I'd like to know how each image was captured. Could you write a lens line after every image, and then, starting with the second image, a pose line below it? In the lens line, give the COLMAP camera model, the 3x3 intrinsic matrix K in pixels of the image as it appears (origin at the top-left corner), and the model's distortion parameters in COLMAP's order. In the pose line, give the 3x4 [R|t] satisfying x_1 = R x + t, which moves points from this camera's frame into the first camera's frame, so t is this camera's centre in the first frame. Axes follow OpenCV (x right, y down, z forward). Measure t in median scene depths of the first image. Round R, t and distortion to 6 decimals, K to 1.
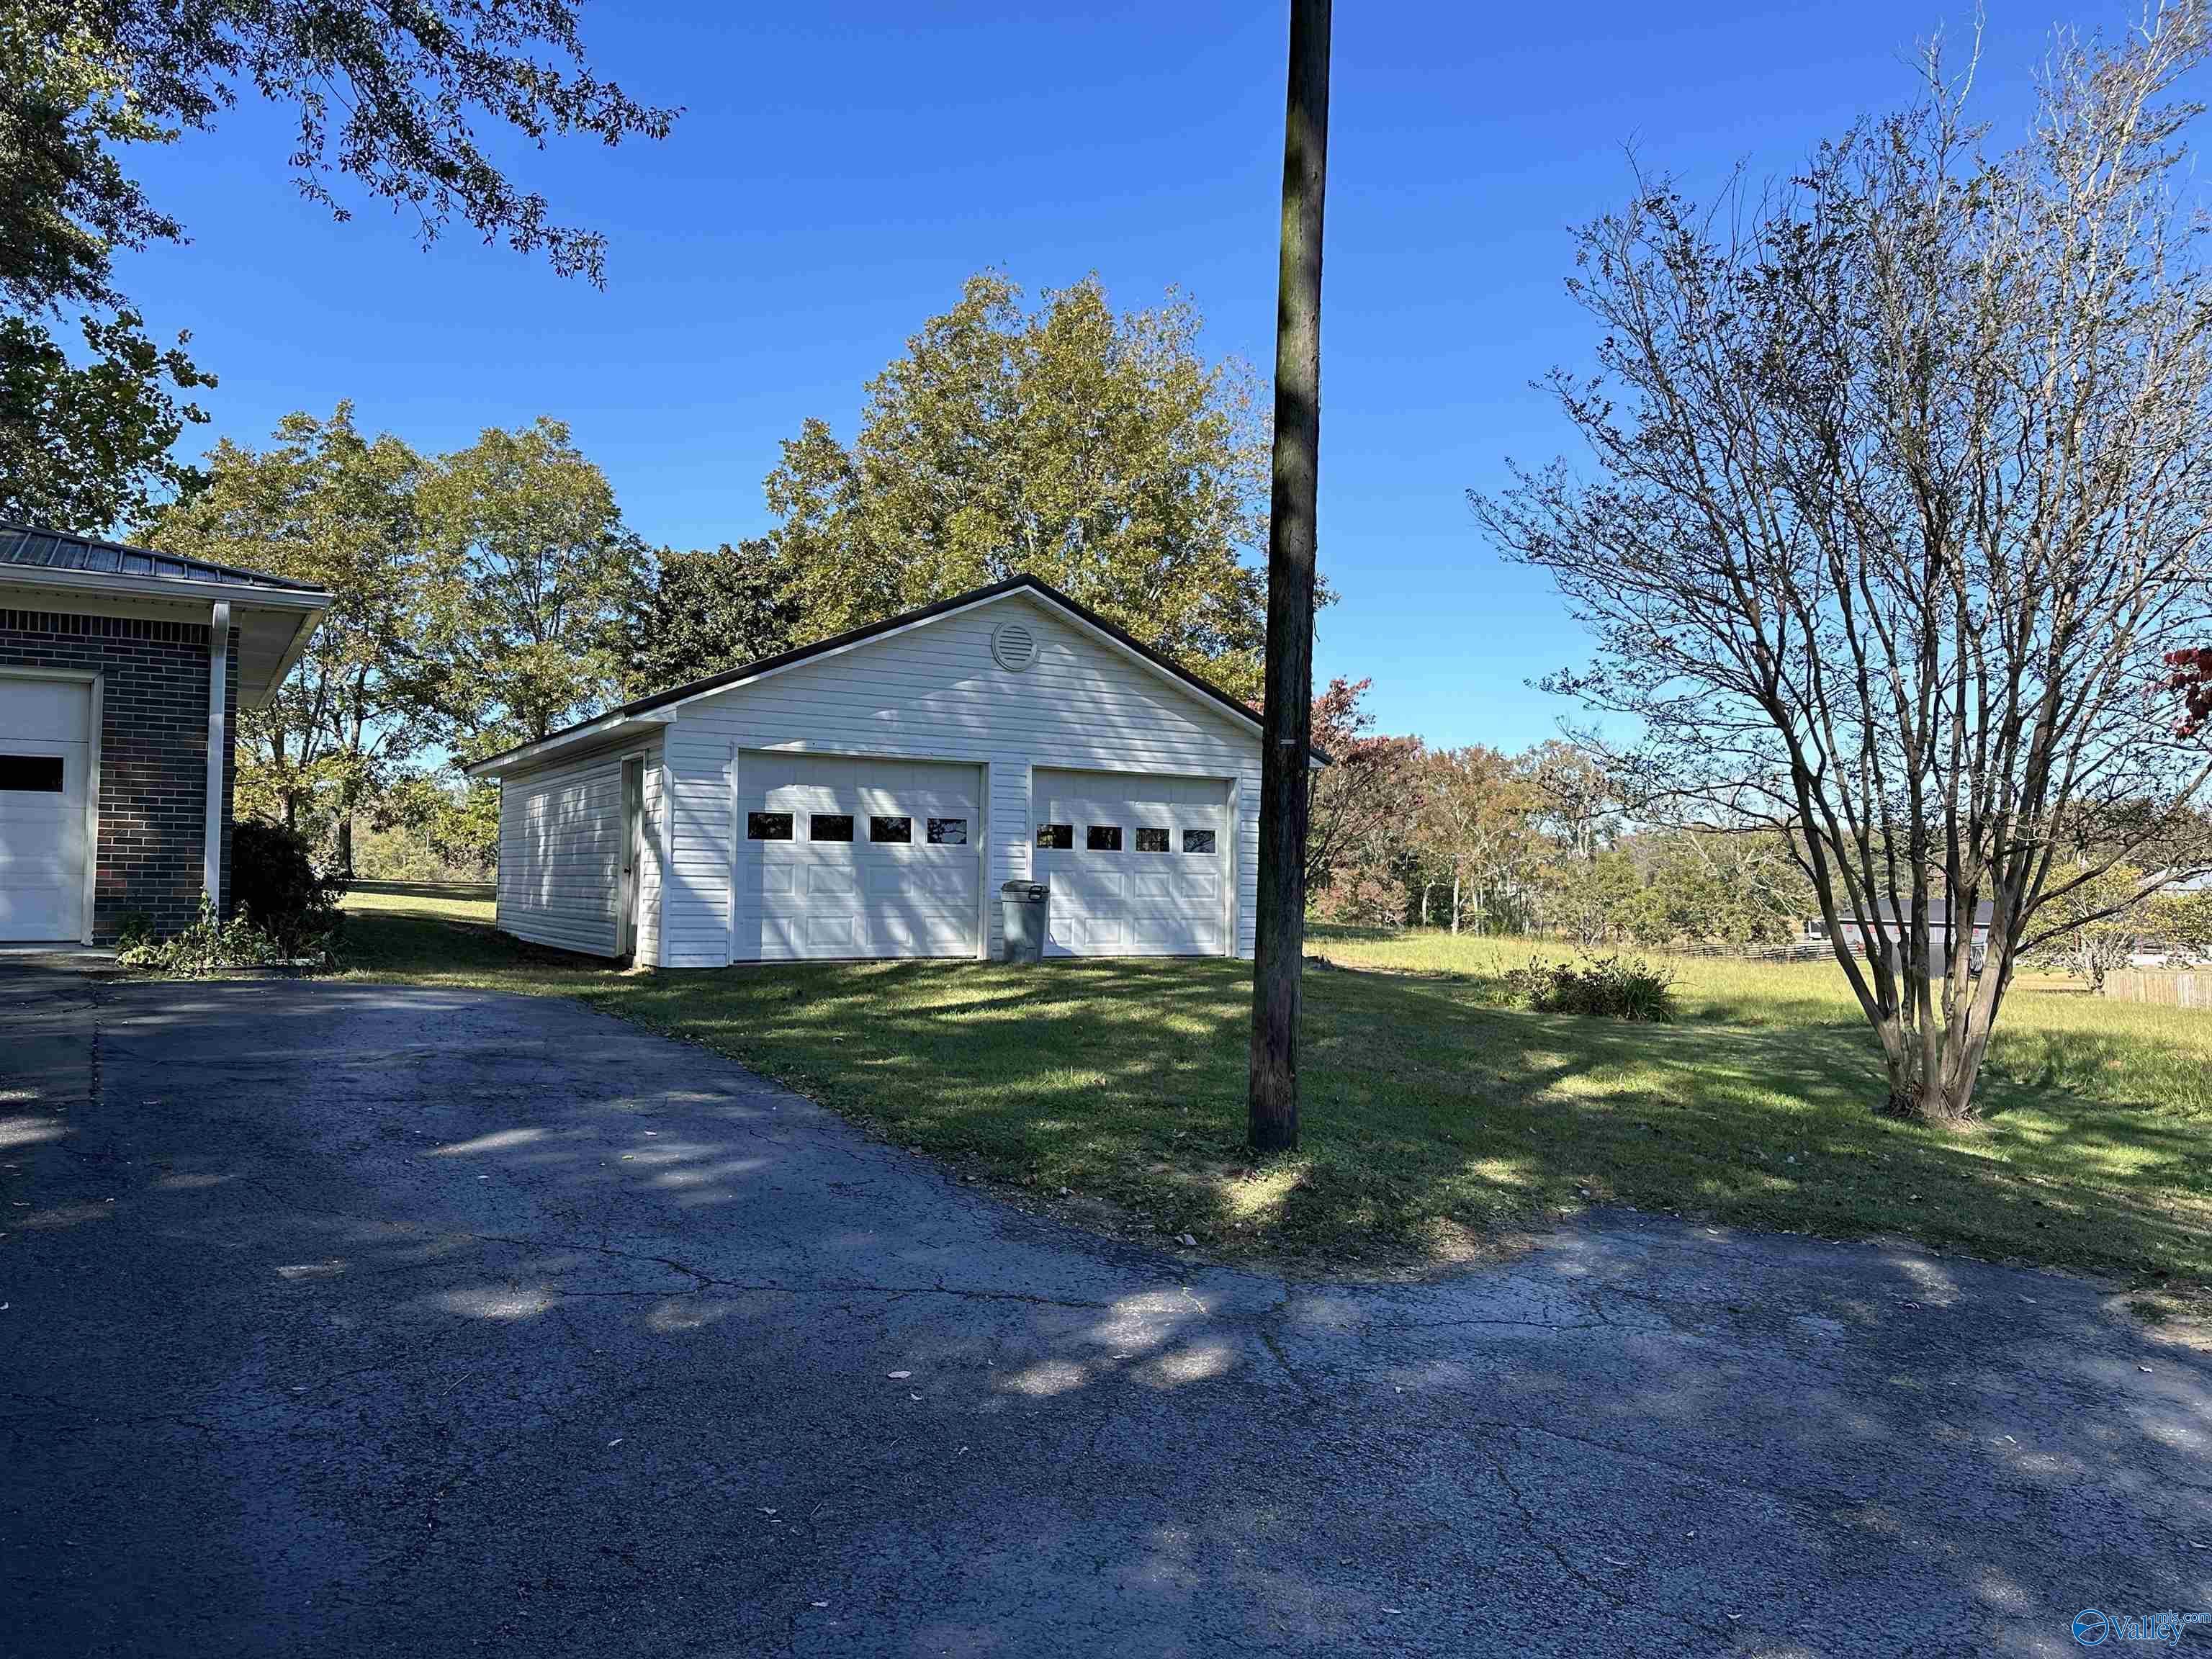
lens RADIAL K [[1552.5, 0, 1106.0], [0, 1552.5, 829.5], [0, 0, 1]] dist [0.107058, -0.119401]
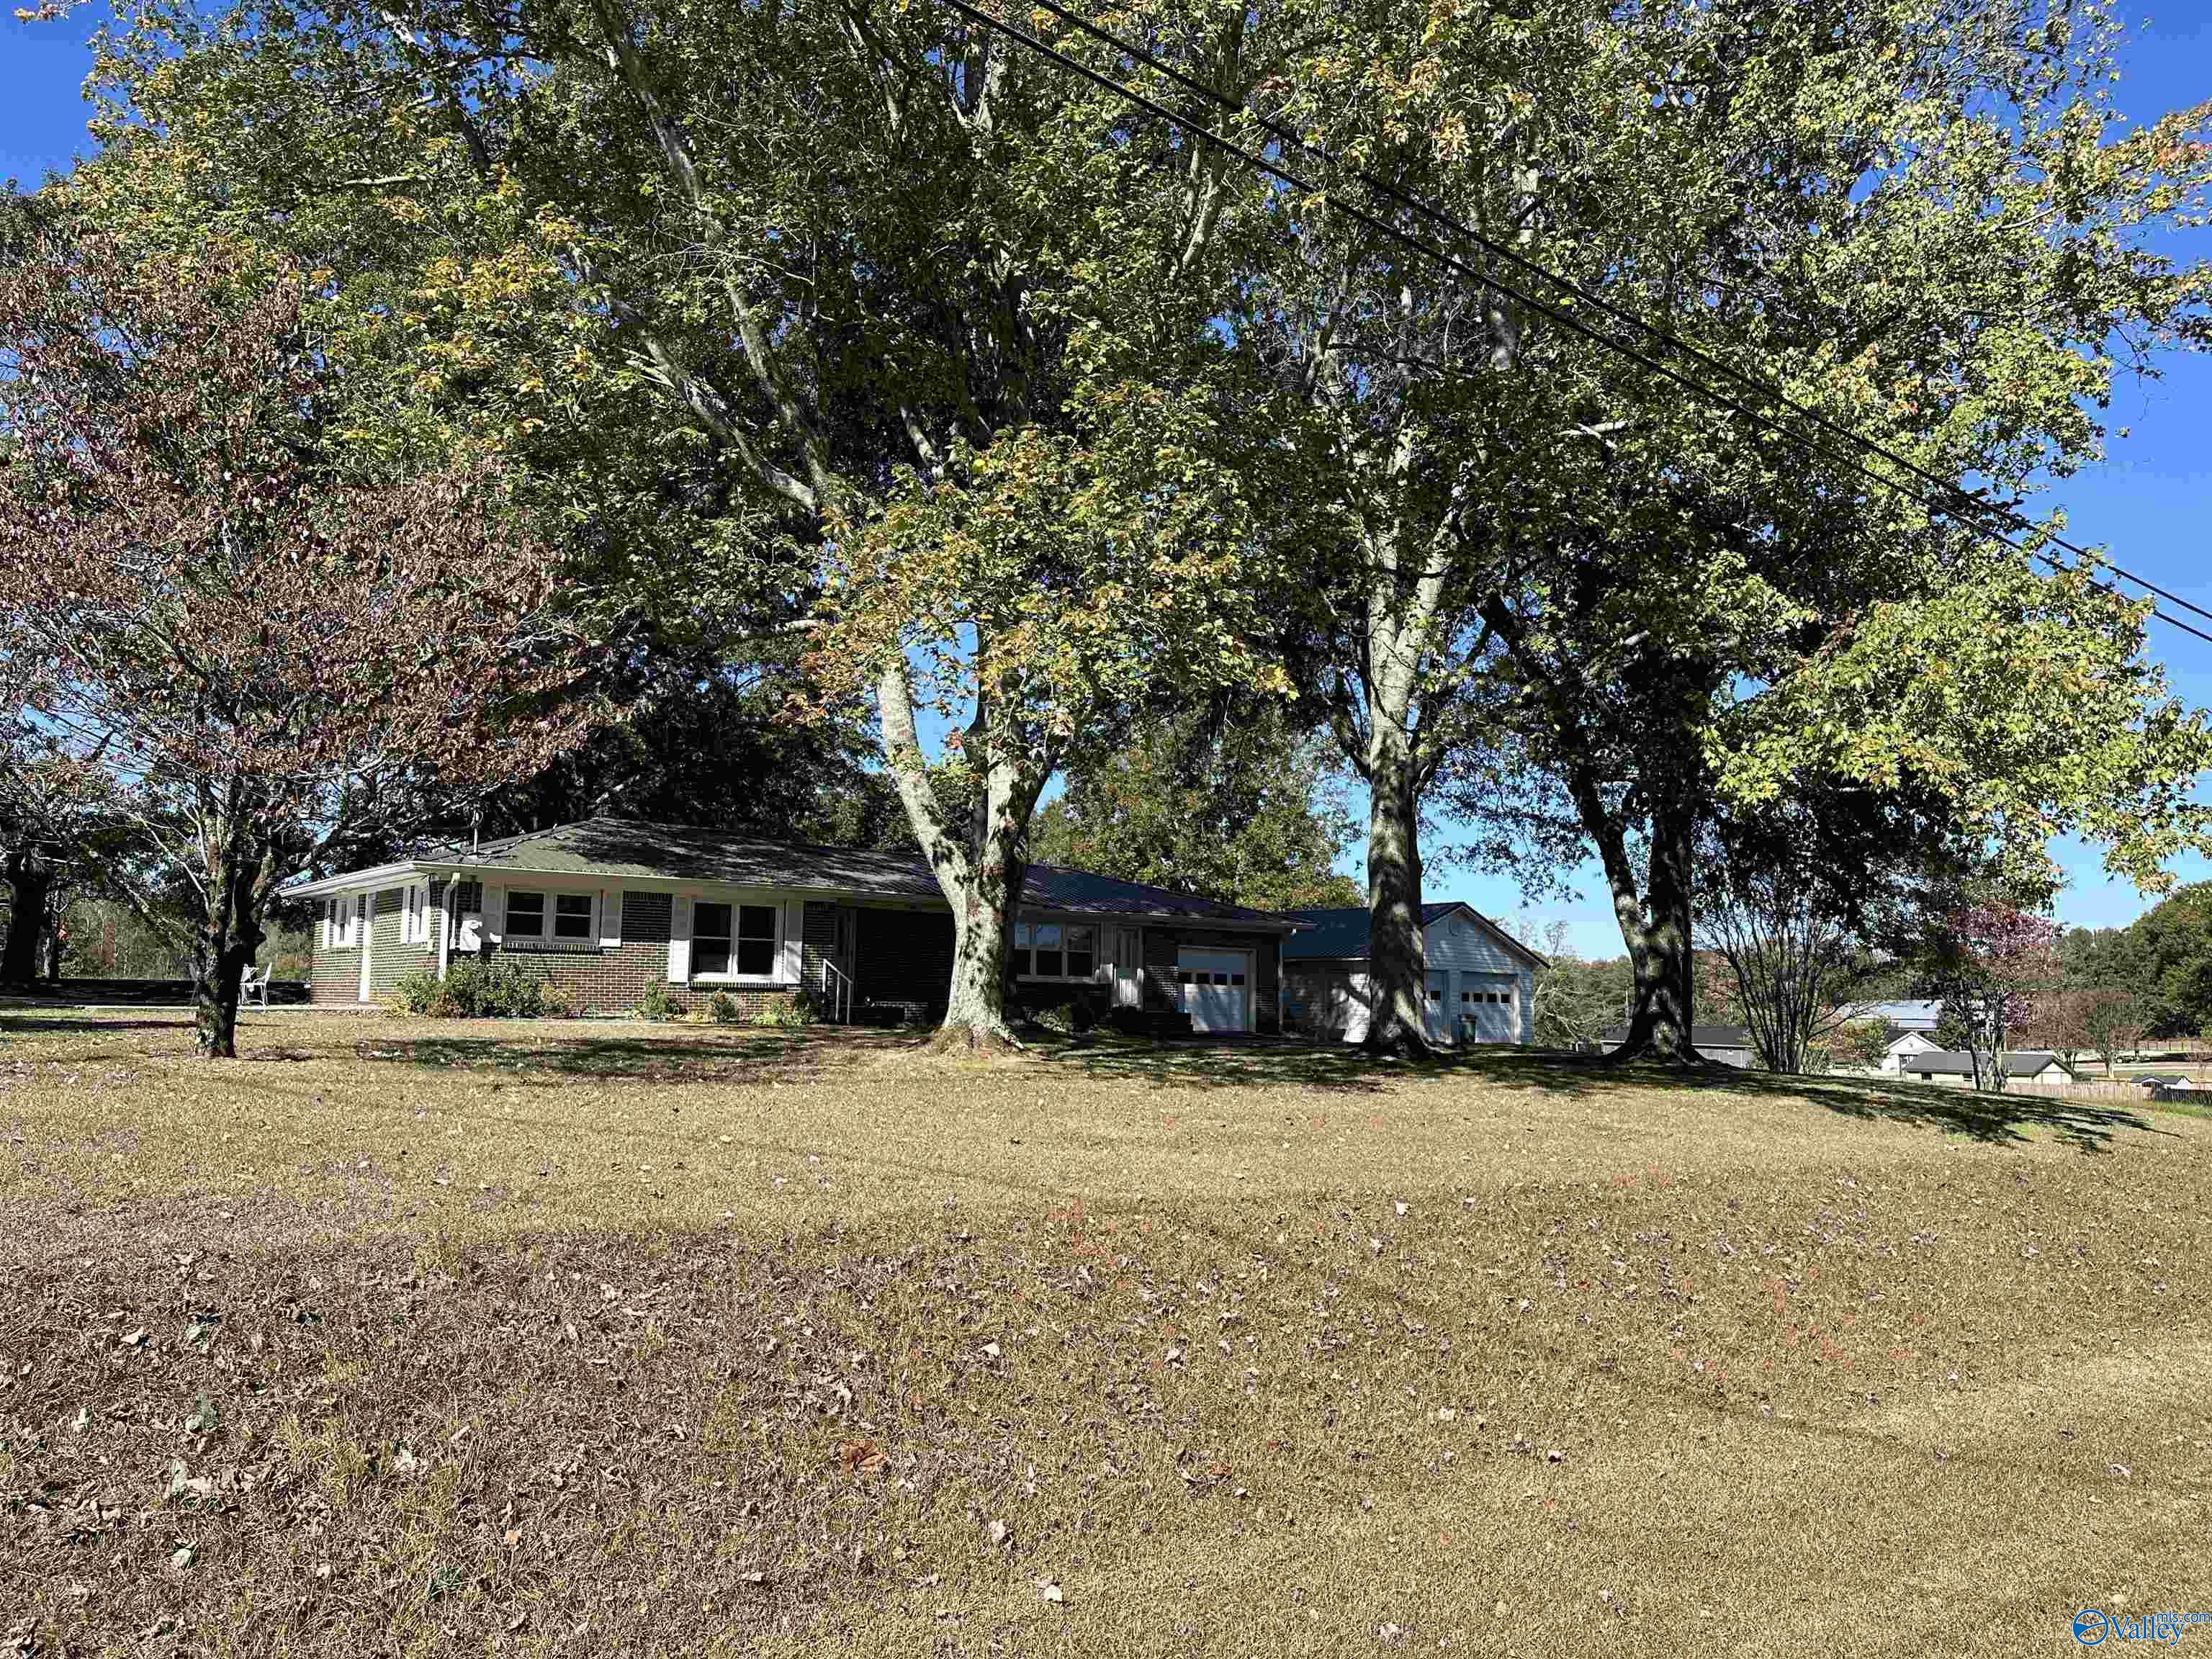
lens RADIAL K [[1532.0, 0, 1106.0], [0, 1532.0, 829.5], [0, 0, 1]] dist [0.213829, -0.363889]
pose [[0.985842, 0.021947, 0.166235, -0.476860], [-0.008992, 0.996890, -0.078285, -0.030048], [-0.167436, 0.075682, 0.982974, -0.670104]]
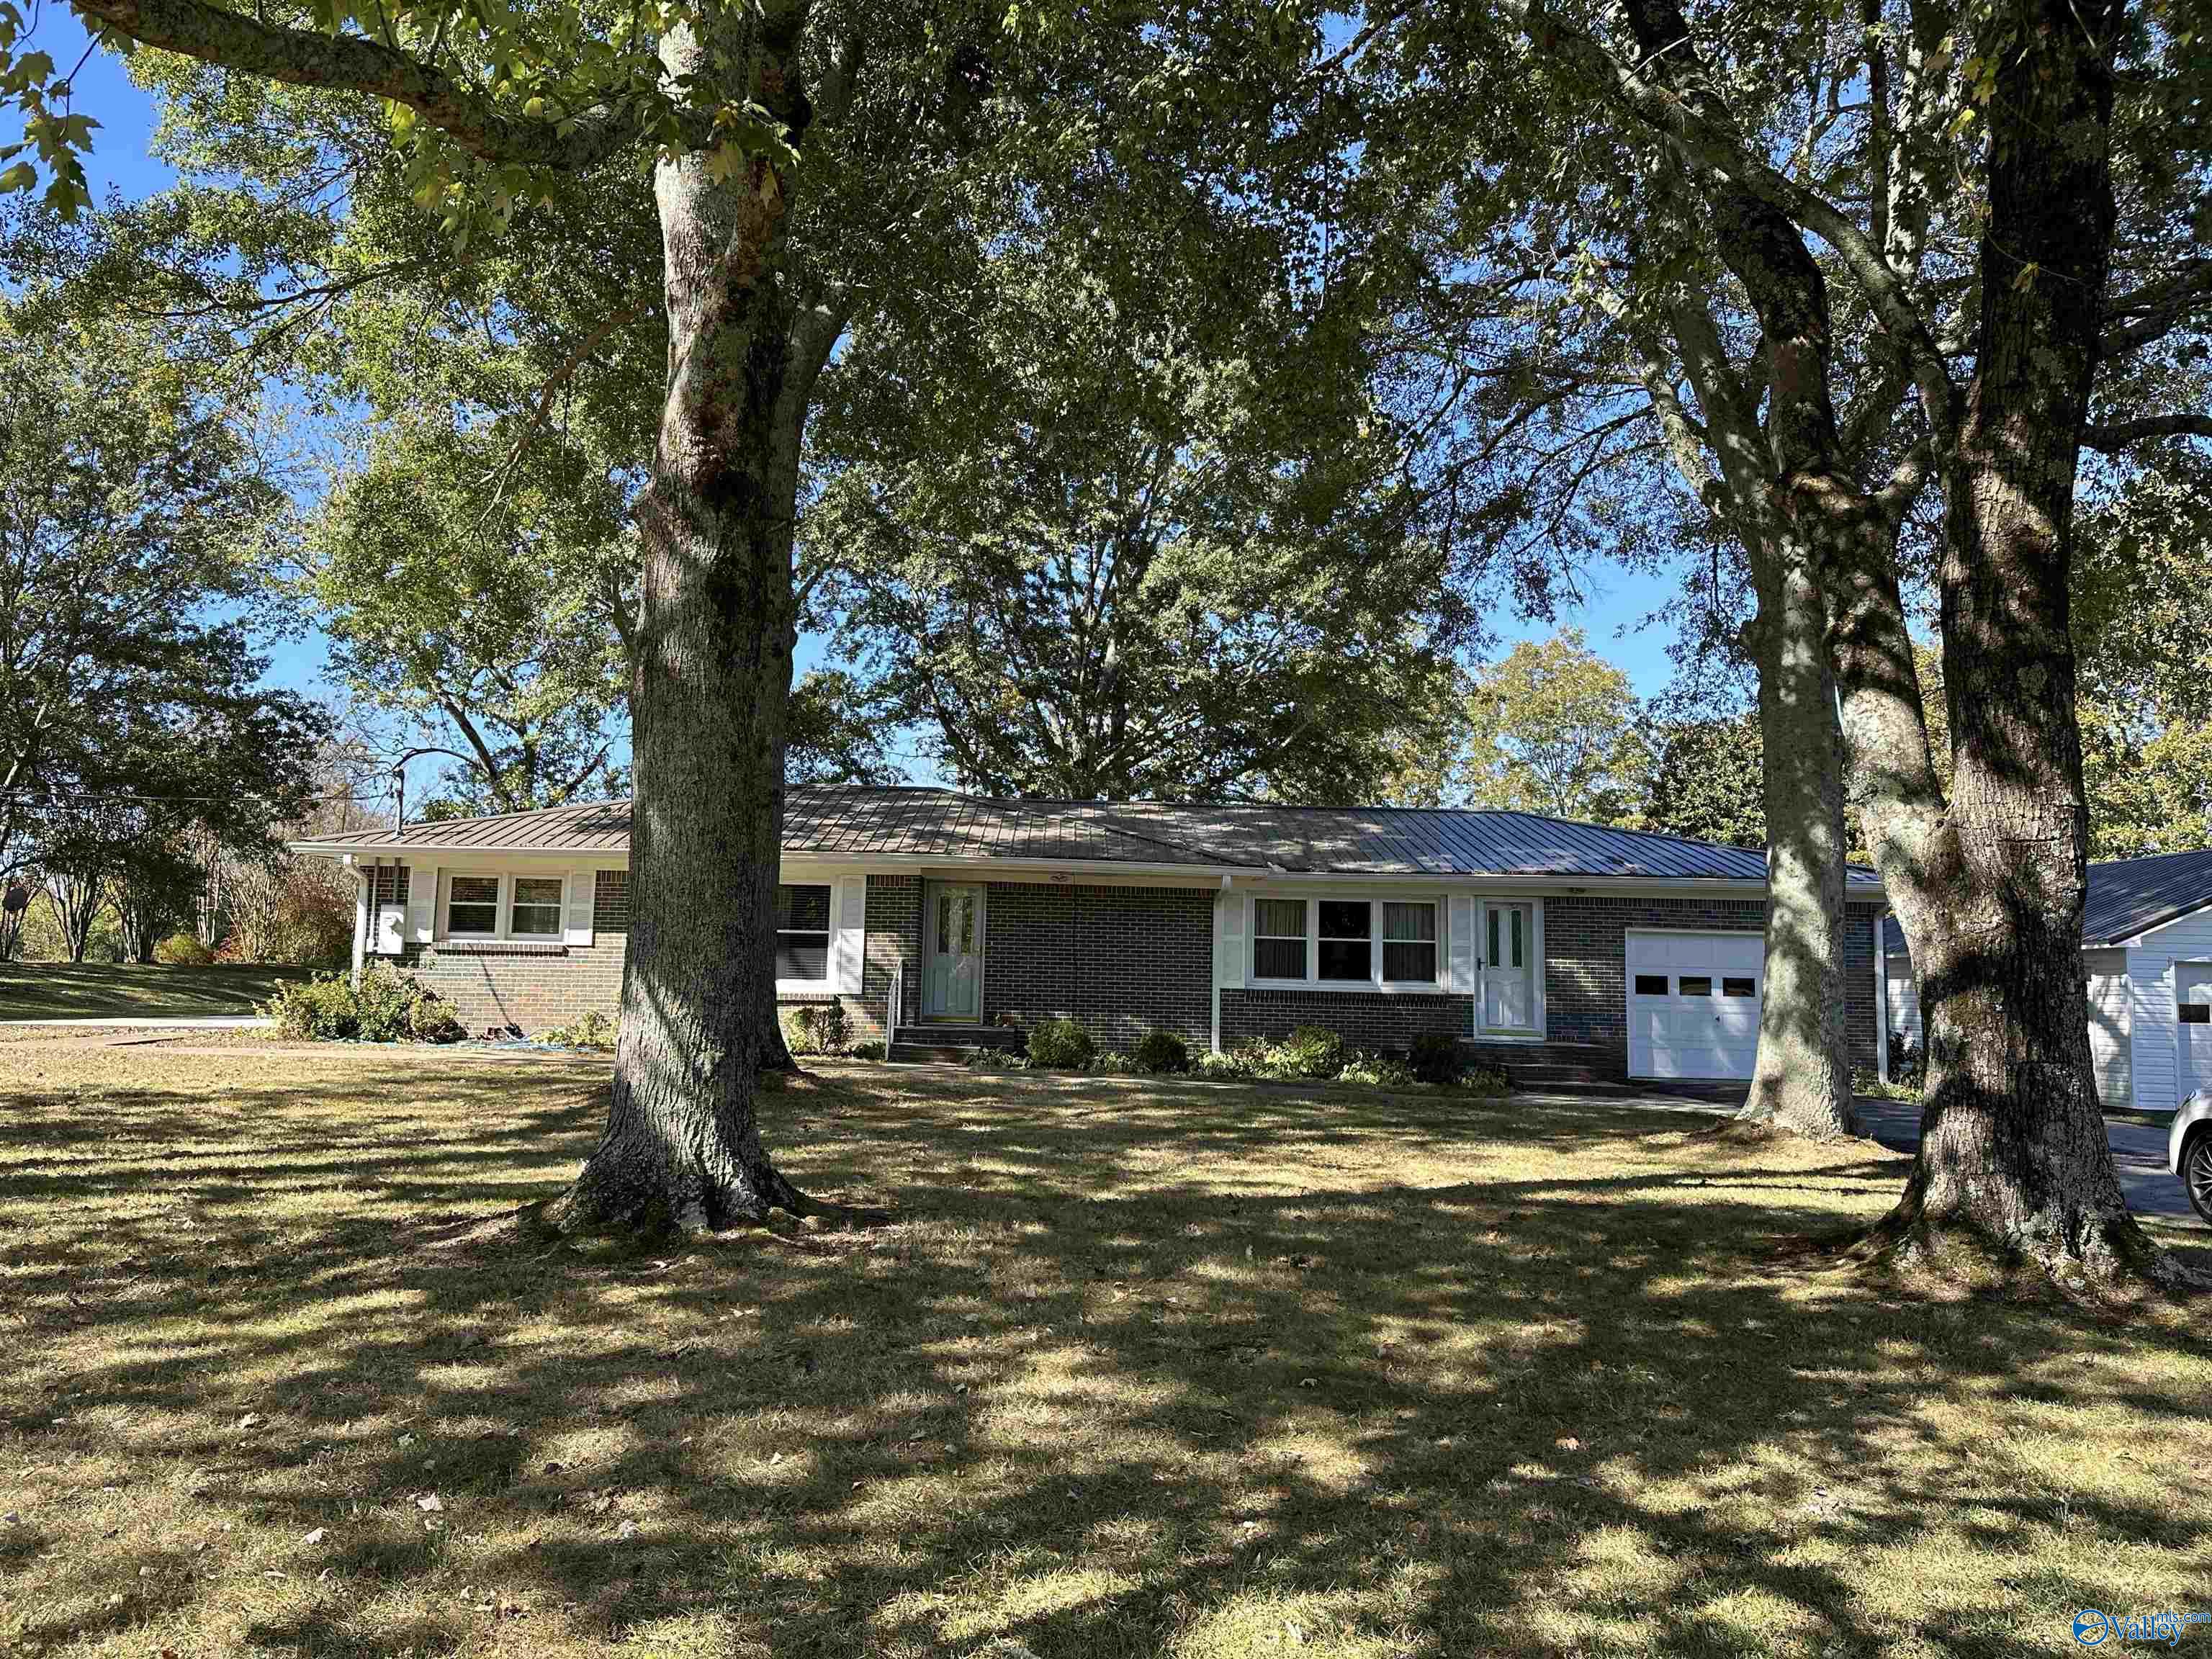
lens RADIAL K [[1532.0, 0, 1106.0], [0, 1532.0, 829.5], [0, 0, 1]] dist [0.213829, -0.363889]
pose [[0.877447, -0.045305, -0.477530, -0.159568], [0.008361, 0.996823, -0.079209, -0.025929], [0.479601, 0.065509, 0.875038, -0.306412]]
